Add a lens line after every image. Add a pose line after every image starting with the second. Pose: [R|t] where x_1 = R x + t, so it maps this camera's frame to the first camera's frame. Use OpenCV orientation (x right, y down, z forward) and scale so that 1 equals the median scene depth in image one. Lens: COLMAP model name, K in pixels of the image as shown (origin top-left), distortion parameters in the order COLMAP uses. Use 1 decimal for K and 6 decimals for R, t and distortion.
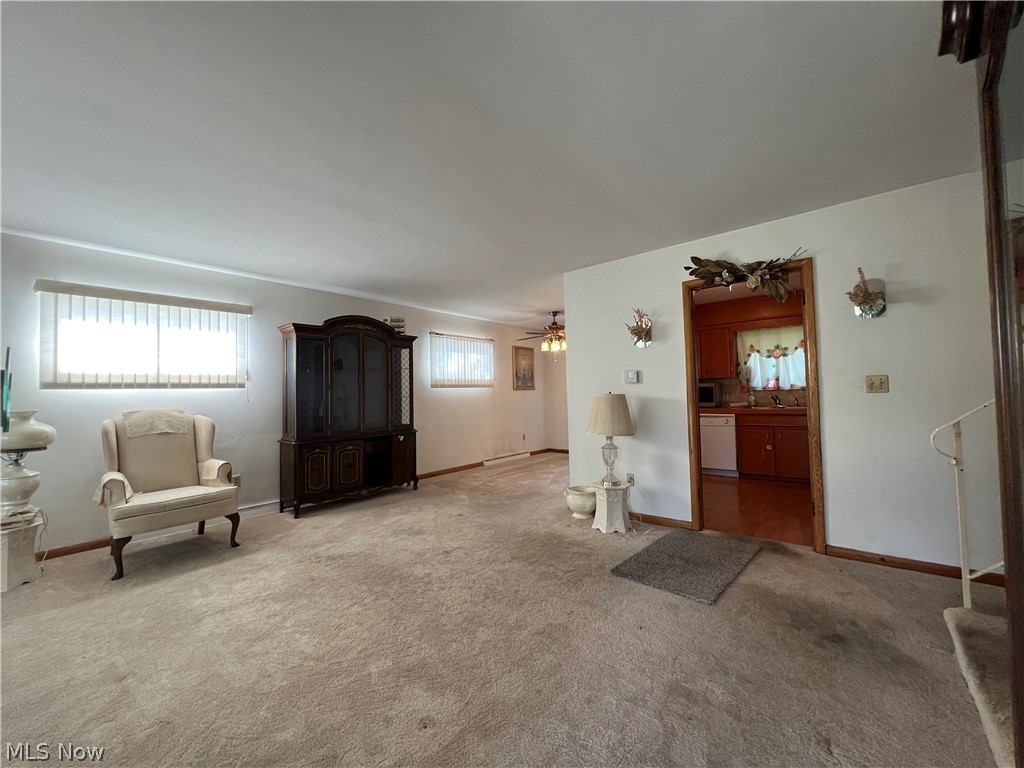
lens RADIAL K [[407.8, 0, 513.2], [0, 407.8, 380.6], [0, 0, 1]] dist [0.002192, -0.000080]
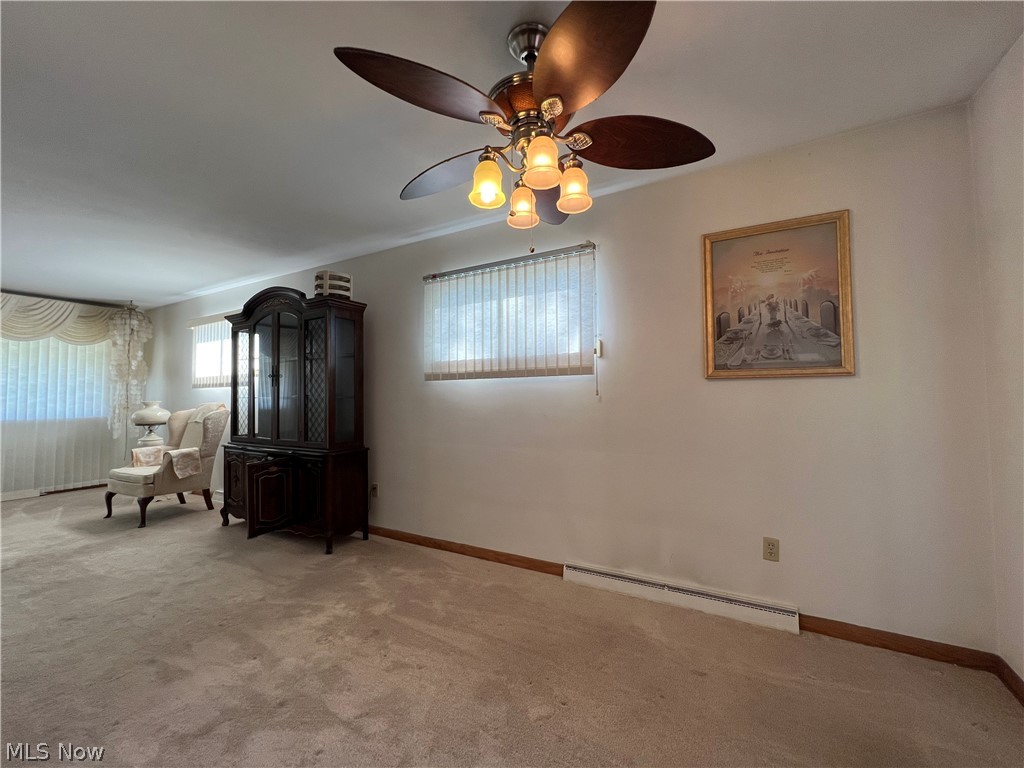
lens RADIAL K [[409.4, 0, 514.5], [0, 409.4, 380.7], [0, 0, 1]] dist [0.001576, -0.000519]
pose [[0.186174, -0.018385, -0.982345, 0.329641], [0.034540, 0.999329, -0.012157, 0.027670], [0.981909, -0.031667, 0.186684, 0.960231]]
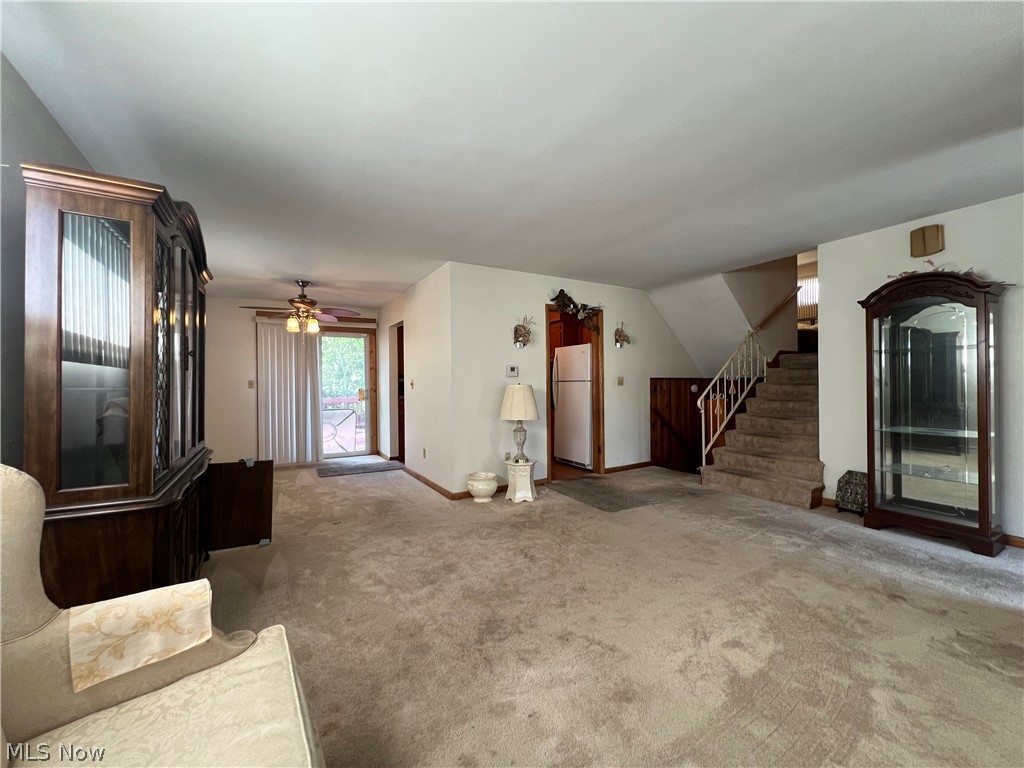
lens RADIAL K [[407.8, 0, 515.4], [0, 407.8, 385.2], [0, 0, 1]] dist [0.002192, -0.000080]
pose [[0.321092, 0.015439, 0.946922, -0.510622], [-0.026964, 0.999611, -0.007155, 0.023922], [-0.946664, -0.023236, 0.321383, 0.370025]]
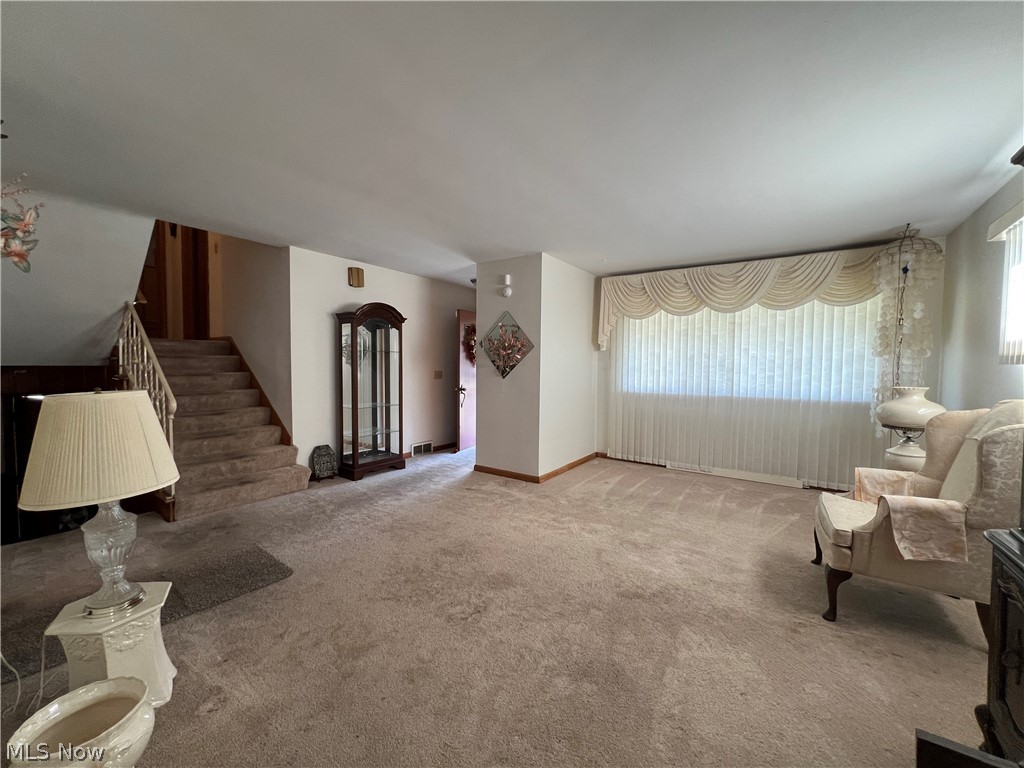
lens RADIAL K [[409.4, 0, 513.4], [0, 409.4, 381.6], [0, 0, 1]] dist [0.001576, -0.000519]
pose [[-0.996491, 0.019678, -0.081353, -0.079904], [0.018711, 0.999745, 0.012641, 0.014140], [0.081581, 0.011074, -0.996605, 0.840665]]
